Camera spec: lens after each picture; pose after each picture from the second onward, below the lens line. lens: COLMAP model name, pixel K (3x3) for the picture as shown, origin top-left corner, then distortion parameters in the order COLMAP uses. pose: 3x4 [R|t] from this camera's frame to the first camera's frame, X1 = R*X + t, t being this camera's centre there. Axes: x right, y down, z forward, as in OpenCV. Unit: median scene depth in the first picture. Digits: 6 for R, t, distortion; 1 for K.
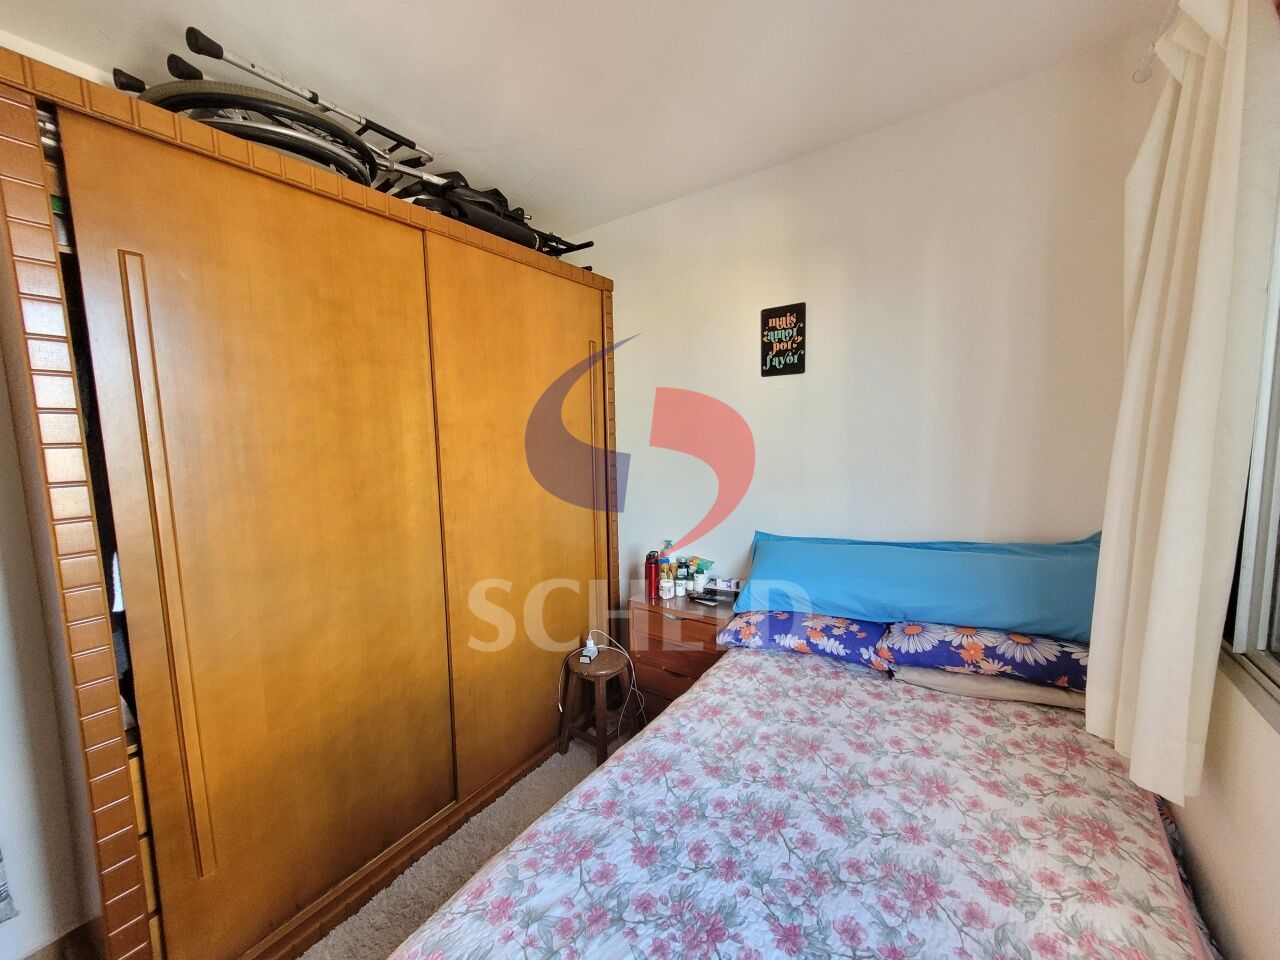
lens RADIAL K [[496.6, 0, 634.5], [0, 496.6, 480.2], [0, 0, 1]] dist [0.003118, -0.000031]
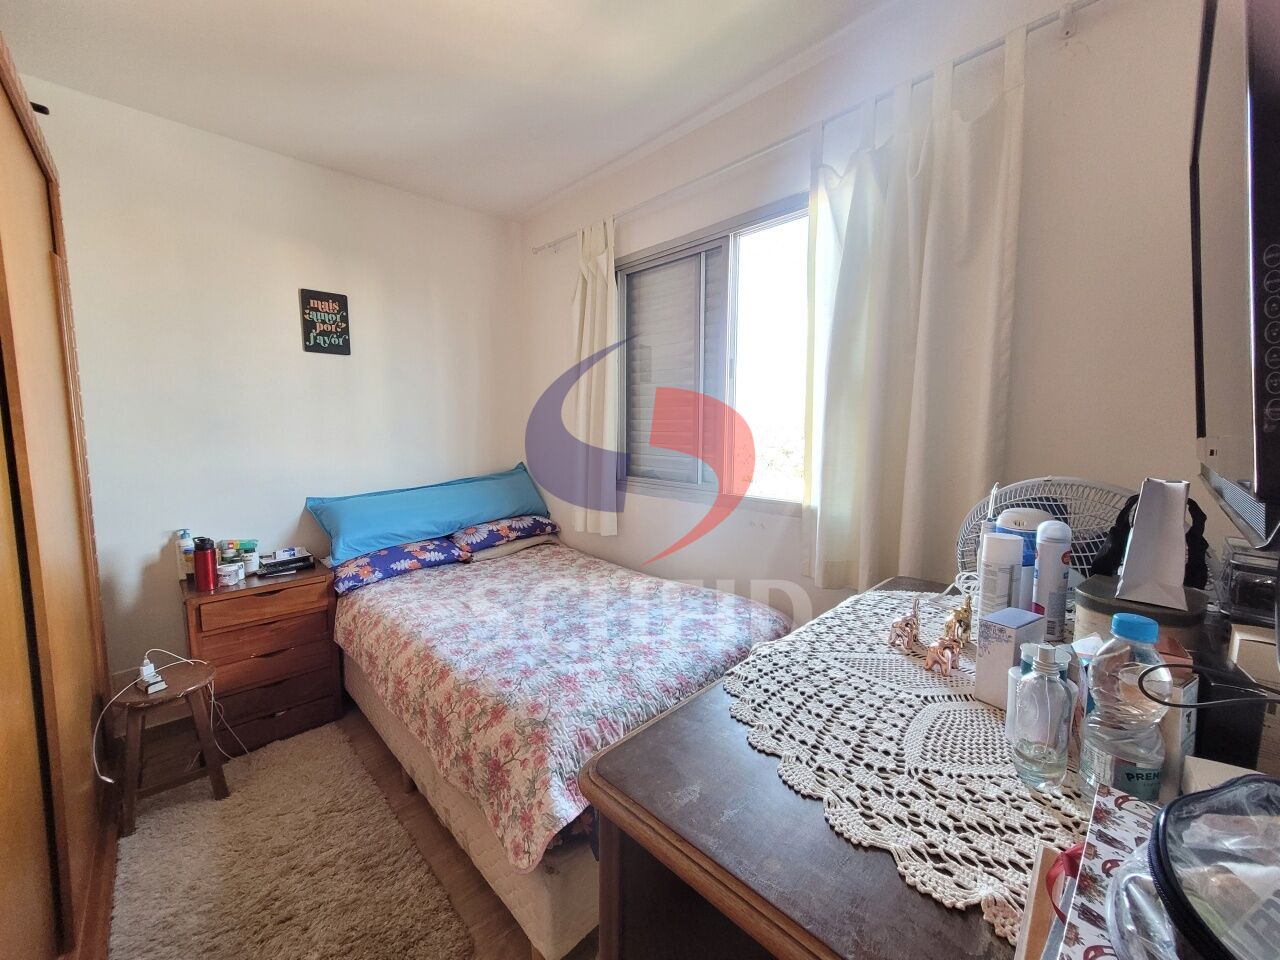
lens RADIAL K [[496.6, 0, 634.5], [0, 496.6, 480.2], [0, 0, 1]] dist [0.003118, -0.000031]
pose [[0.205192, -0.079764, 0.975466, -0.851588], [0.092137, 0.993821, 0.061884, 0.085544], [-0.974375, 0.077178, 0.211273, 0.132678]]
